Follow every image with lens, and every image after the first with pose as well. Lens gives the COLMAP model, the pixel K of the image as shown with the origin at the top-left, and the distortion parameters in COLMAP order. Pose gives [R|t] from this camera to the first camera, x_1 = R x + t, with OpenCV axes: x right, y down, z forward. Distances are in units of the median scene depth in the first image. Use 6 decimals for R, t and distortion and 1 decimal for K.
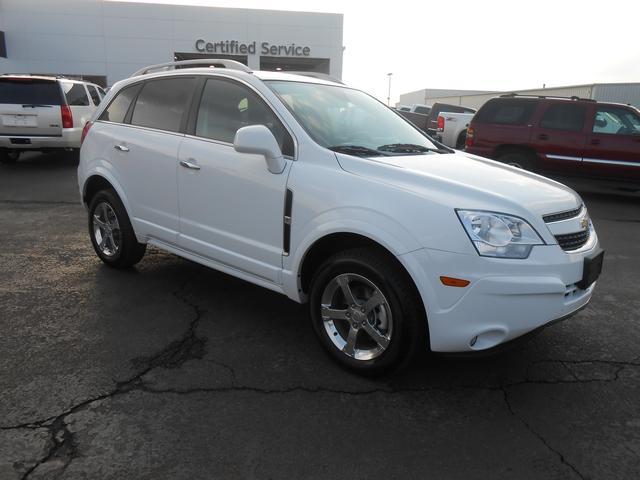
lens RADIAL K [[479.0, 0, 329.8], [0, 479.0, 240.2], [0, 0, 1]] dist [-0.006155, -0.003899]
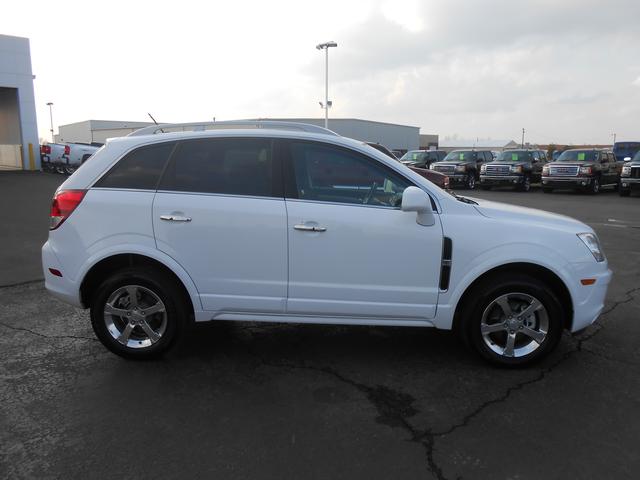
lens RADIAL K [[479.0, 0, 329.8], [0, 479.0, 240.2], [0, 0, 1]] dist [-0.006155, -0.003899]
pose [[0.790574, -0.133251, 0.597693, -0.991245], [0.169310, 0.985554, -0.004226, -0.136492], [-0.588496, 0.104537, 0.801714, 0.189547]]
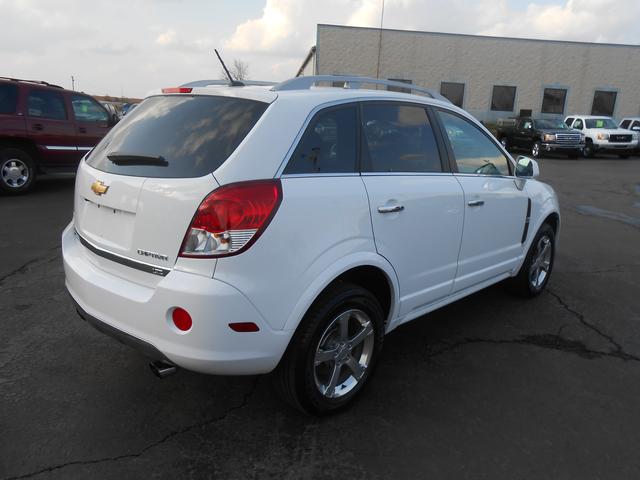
lens RADIAL K [[471.4, 0, 320.0], [0, 471.4, 240.0], [0, 0, 1]] dist [0.027186, -0.001003]
pose [[0.081914, -0.275381, 0.957839, -1.446598], [0.206458, 0.944910, 0.254007, -0.452699], [-0.975021, 0.176947, 0.134256, 1.363877]]
